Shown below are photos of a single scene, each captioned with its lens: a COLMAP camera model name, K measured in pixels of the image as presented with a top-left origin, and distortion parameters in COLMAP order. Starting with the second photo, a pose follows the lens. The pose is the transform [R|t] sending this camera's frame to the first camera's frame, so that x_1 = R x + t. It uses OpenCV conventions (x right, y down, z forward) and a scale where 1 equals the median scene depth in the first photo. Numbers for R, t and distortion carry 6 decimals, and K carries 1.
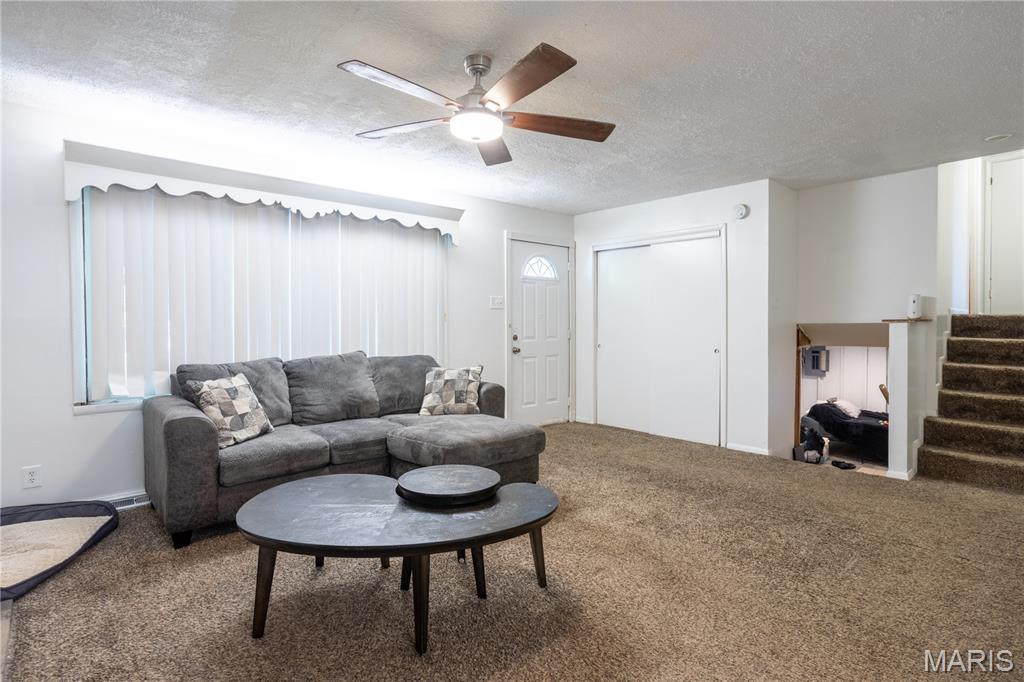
lens RADIAL K [[547.7, 0, 510.8], [0, 547.7, 336.3], [0, 0, 1]] dist [0.004299, 0.000866]
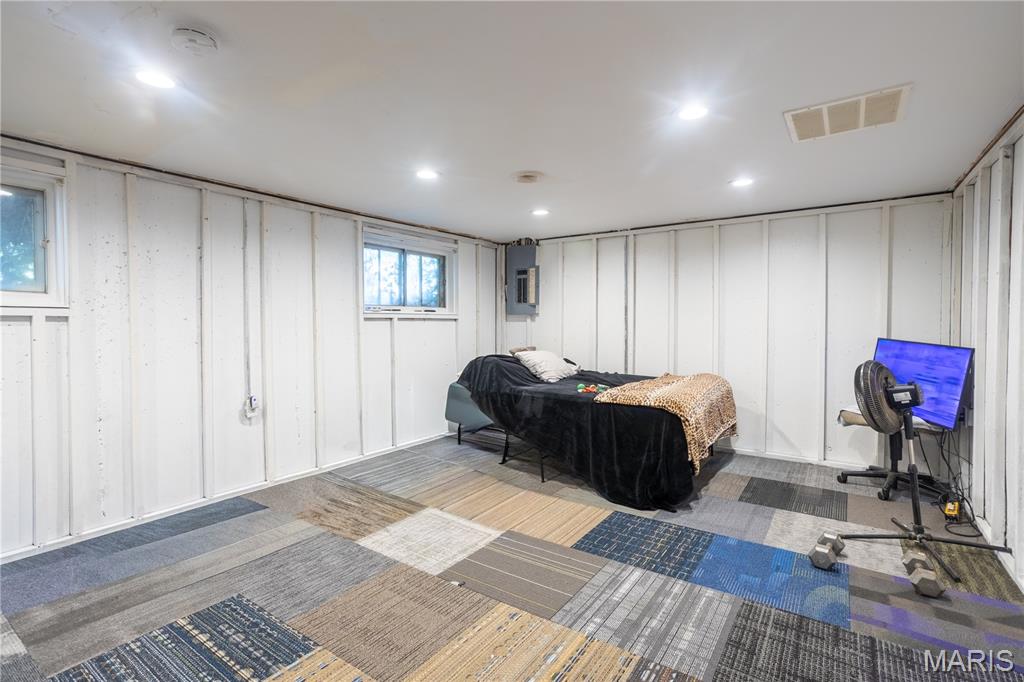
lens RADIAL K [[484.5, 0, 512.8], [0, 484.5, 341.3], [0, 0, 1]] dist [0.001410, 0.001975]
pose [[0.980646, -0.006087, 0.195695, 0.985518], [0.006994, 0.999968, -0.003947, 0.219523], [-0.195665, 0.005239, 0.980657, 1.143382]]
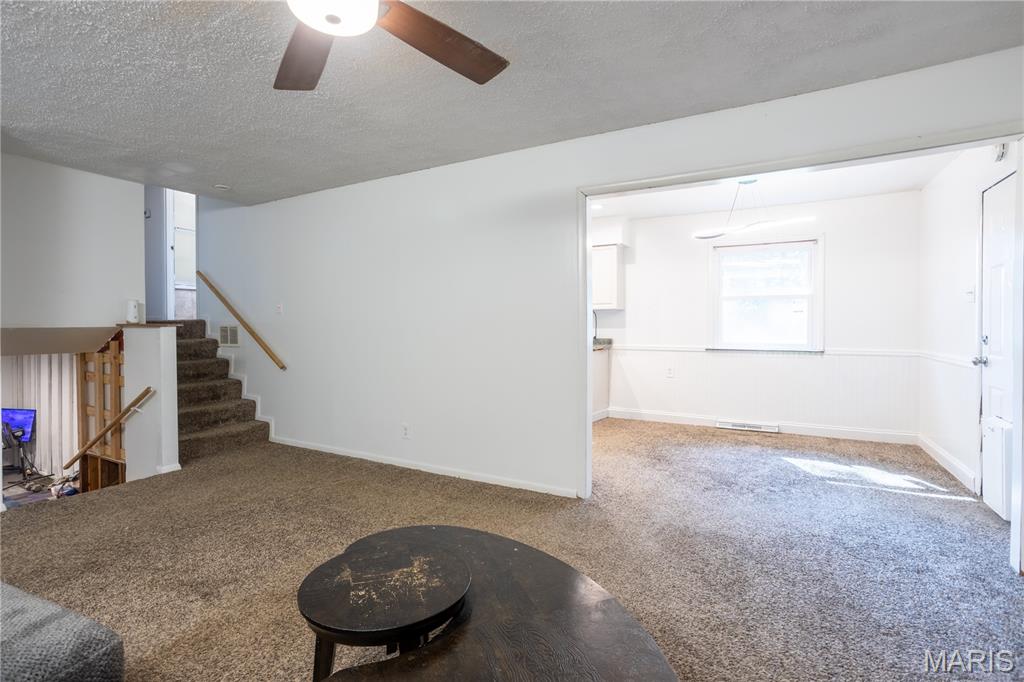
lens RADIAL K [[484.5, 0, 525.9], [0, 484.5, 331.5], [0, 0, 1]] dist [0.001410, 0.001975]
pose [[-0.323996, -0.008358, 0.946021, -0.390155], [0.029532, 0.999384, 0.018944, -0.011878], [-0.945597, 0.034076, -0.323550, 0.595031]]
